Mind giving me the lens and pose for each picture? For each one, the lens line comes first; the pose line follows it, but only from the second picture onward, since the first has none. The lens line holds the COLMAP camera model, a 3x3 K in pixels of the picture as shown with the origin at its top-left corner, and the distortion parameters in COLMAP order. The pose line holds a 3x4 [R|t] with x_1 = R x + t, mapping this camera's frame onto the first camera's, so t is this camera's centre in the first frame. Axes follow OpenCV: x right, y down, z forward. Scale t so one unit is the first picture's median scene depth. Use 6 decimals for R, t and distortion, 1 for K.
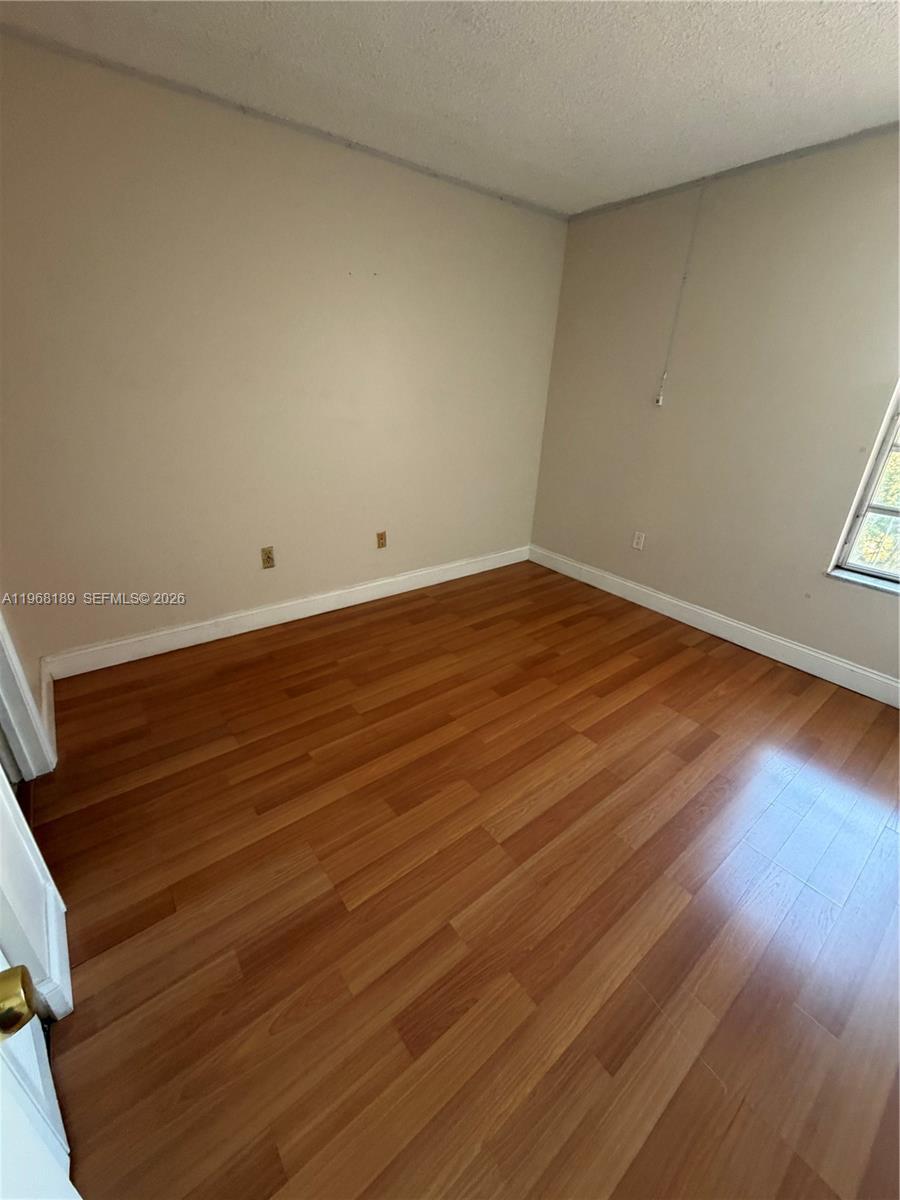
lens RADIAL K [[480.5, 0, 449.3], [0, 480.5, 597.7], [0, 0, 1]] dist [0.016652, -0.000629]
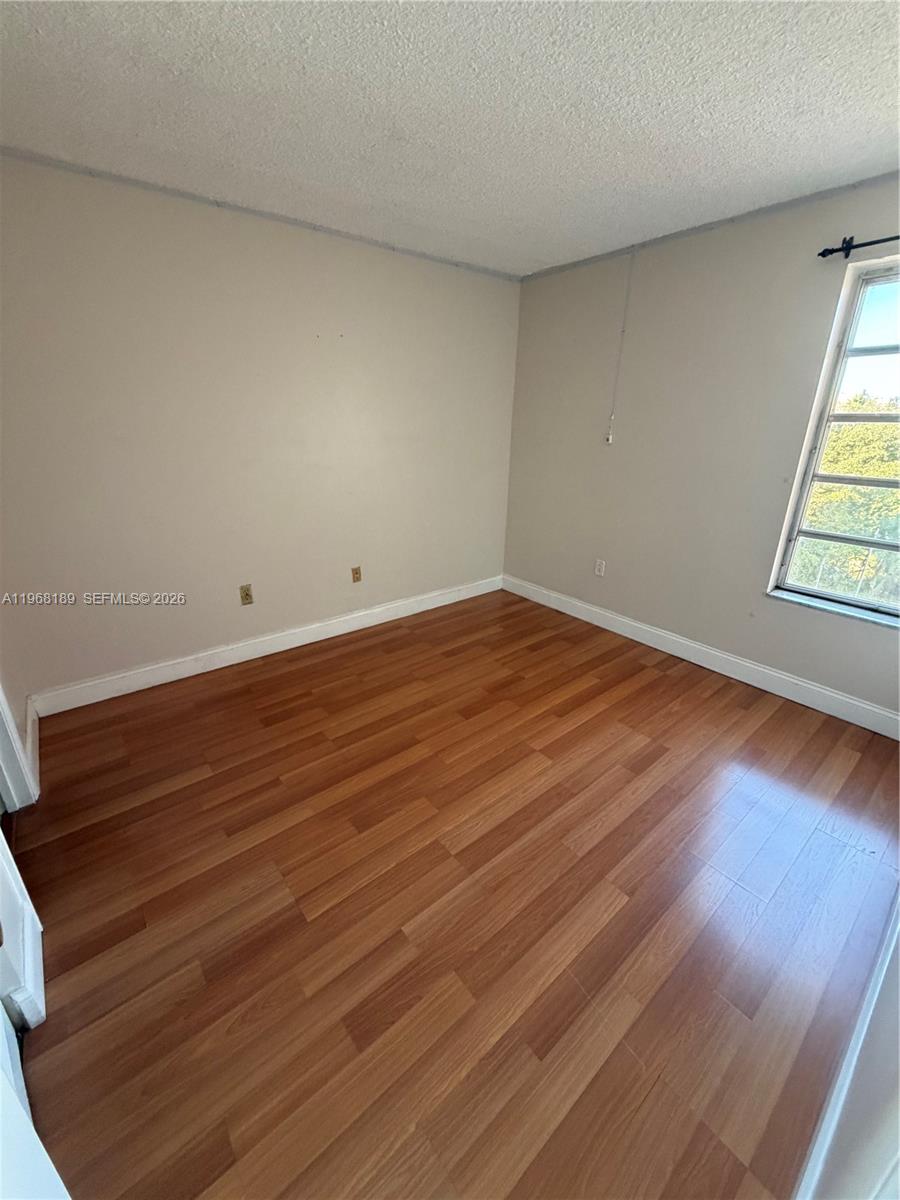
lens RADIAL K [[480.5, 0, 450.2], [0, 480.5, 599.7], [0, 0, 1]] dist [0.016652, -0.000629]
pose [[0.999492, -0.030686, 0.008598, 0.084626], [0.031129, 0.997879, -0.057174, 0.003158], [-0.006825, 0.057412, 0.998327, -0.082941]]
